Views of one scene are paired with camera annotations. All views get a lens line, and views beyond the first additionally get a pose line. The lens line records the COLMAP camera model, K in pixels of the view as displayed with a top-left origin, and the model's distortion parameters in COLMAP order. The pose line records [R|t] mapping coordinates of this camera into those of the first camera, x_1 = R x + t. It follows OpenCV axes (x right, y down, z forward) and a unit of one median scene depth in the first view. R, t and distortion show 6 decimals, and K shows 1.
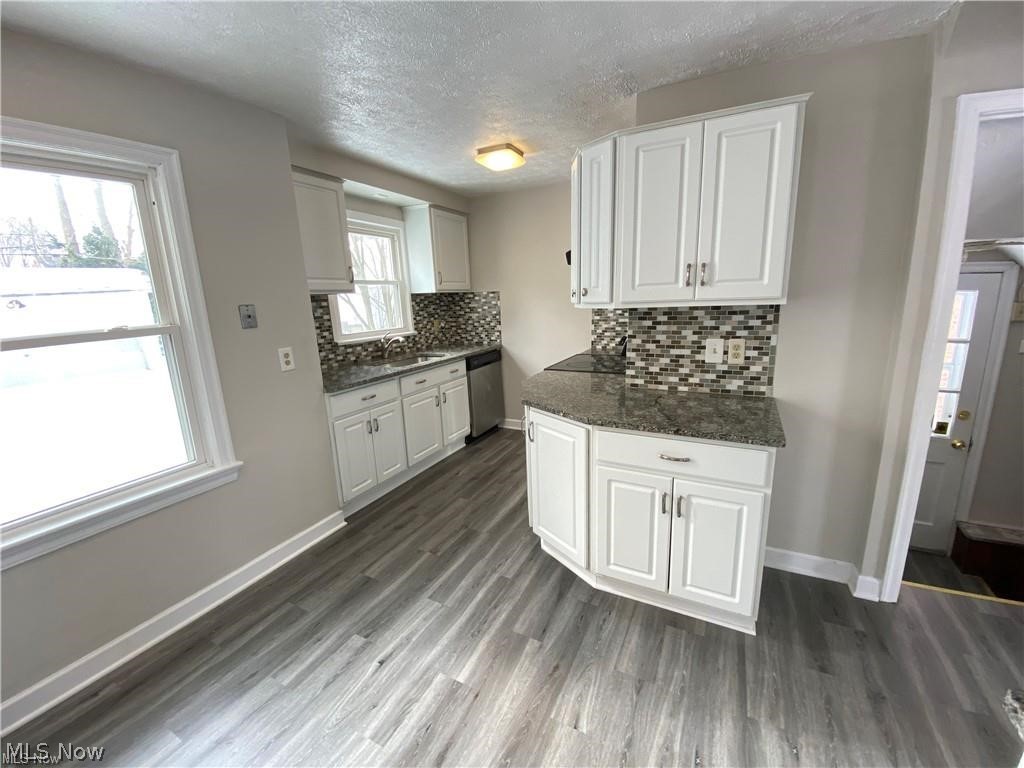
lens RADIAL K [[408.6, 0, 513.4], [0, 408.6, 385.7], [0, 0, 1]] dist [0.052956, -0.025873]
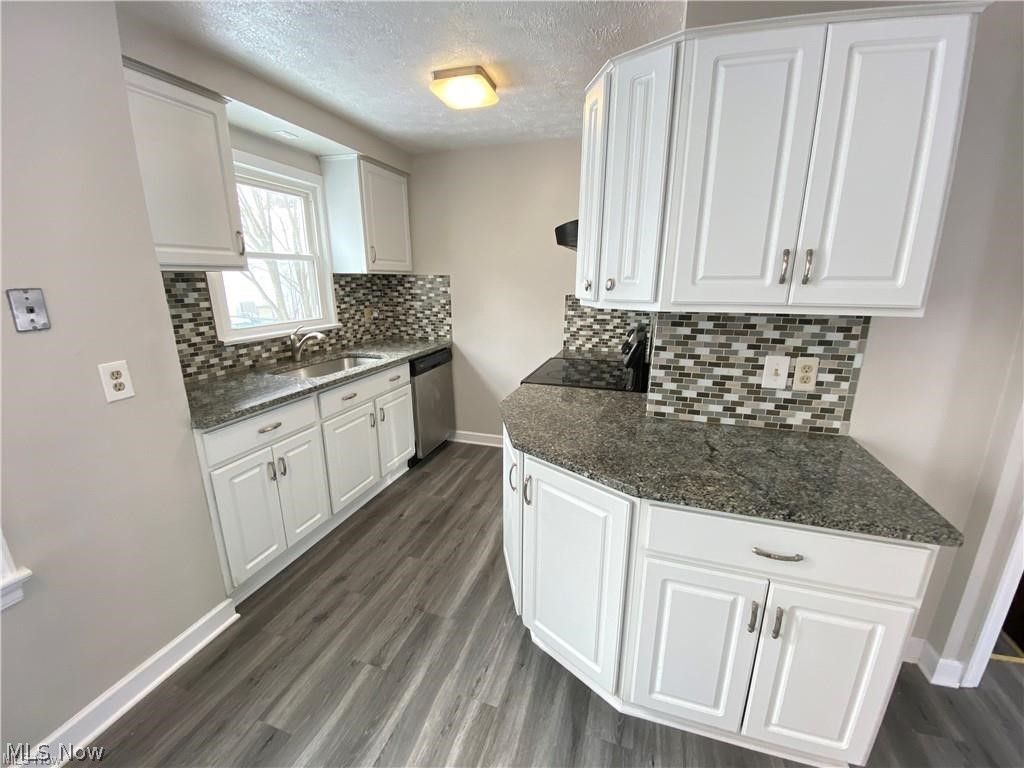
lens RADIAL K [[413.4, 0, 512.8], [0, 413.4, 385.9], [0, 0, 1]] dist [0.029852, -0.027282]
pose [[0.986309, -0.003767, 0.164863, -0.067768], [-0.001967, 0.999399, 0.034601, -0.060417], [-0.164894, -0.034452, 0.985709, 0.248298]]
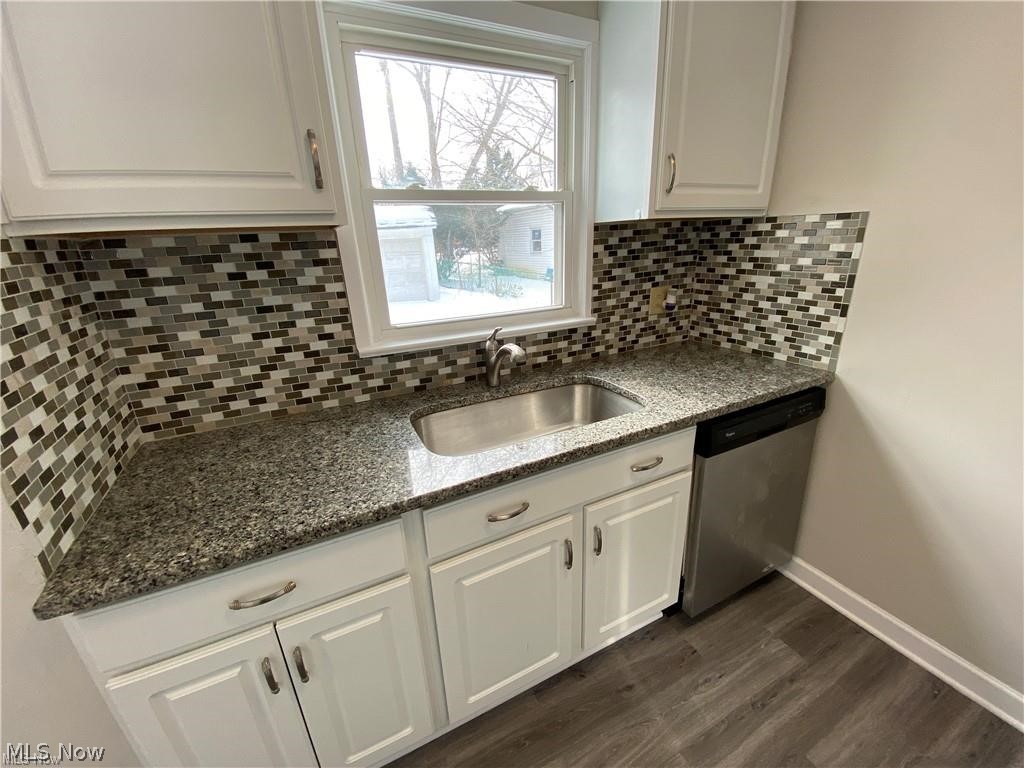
lens RADIAL K [[413.4, 0, 512.8], [0, 413.4, 385.9], [0, 0, 1]] dist [0.029852, -0.027282]
pose [[0.804083, 0.201099, -0.559473, -0.070541], [-0.119497, 0.976517, 0.179261, -0.178223], [0.582384, -0.077285, 0.809231, 0.823041]]
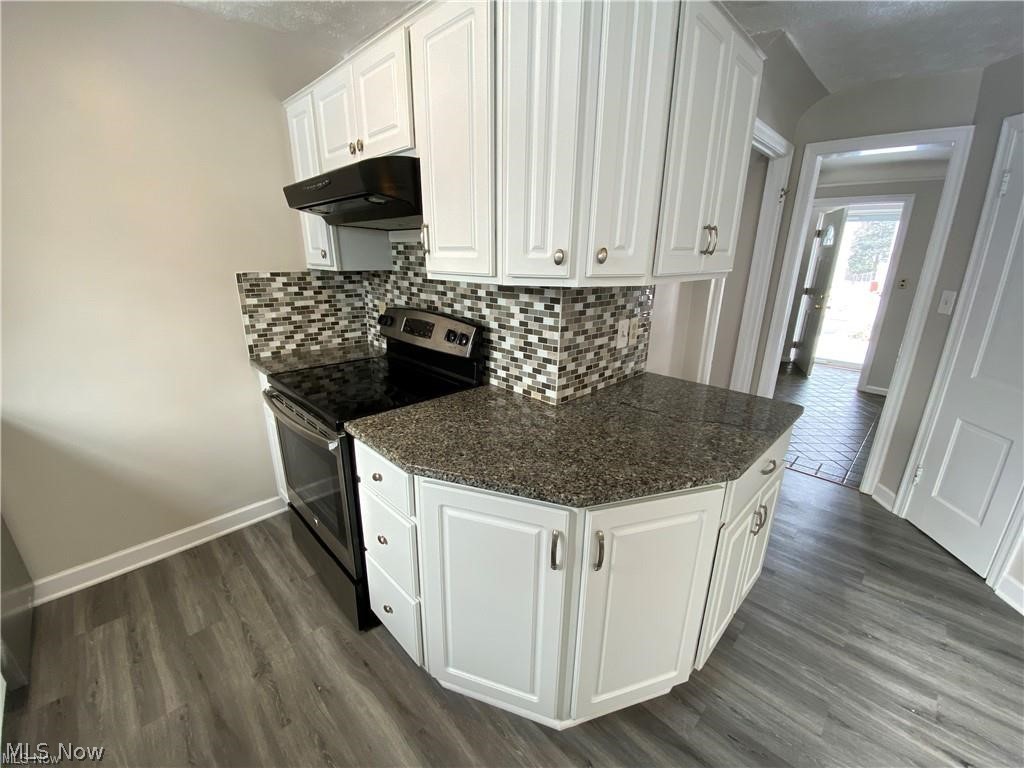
lens RADIAL K [[413.4, 0, 512.8], [0, 413.4, 385.9], [0, 0, 1]] dist [0.029852, -0.027282]
pose [[0.306542, -0.249174, 0.918665, -0.281568], [0.182361, 0.962624, 0.200246, -0.137971], [-0.934225, 0.106145, 0.340524, 0.664398]]
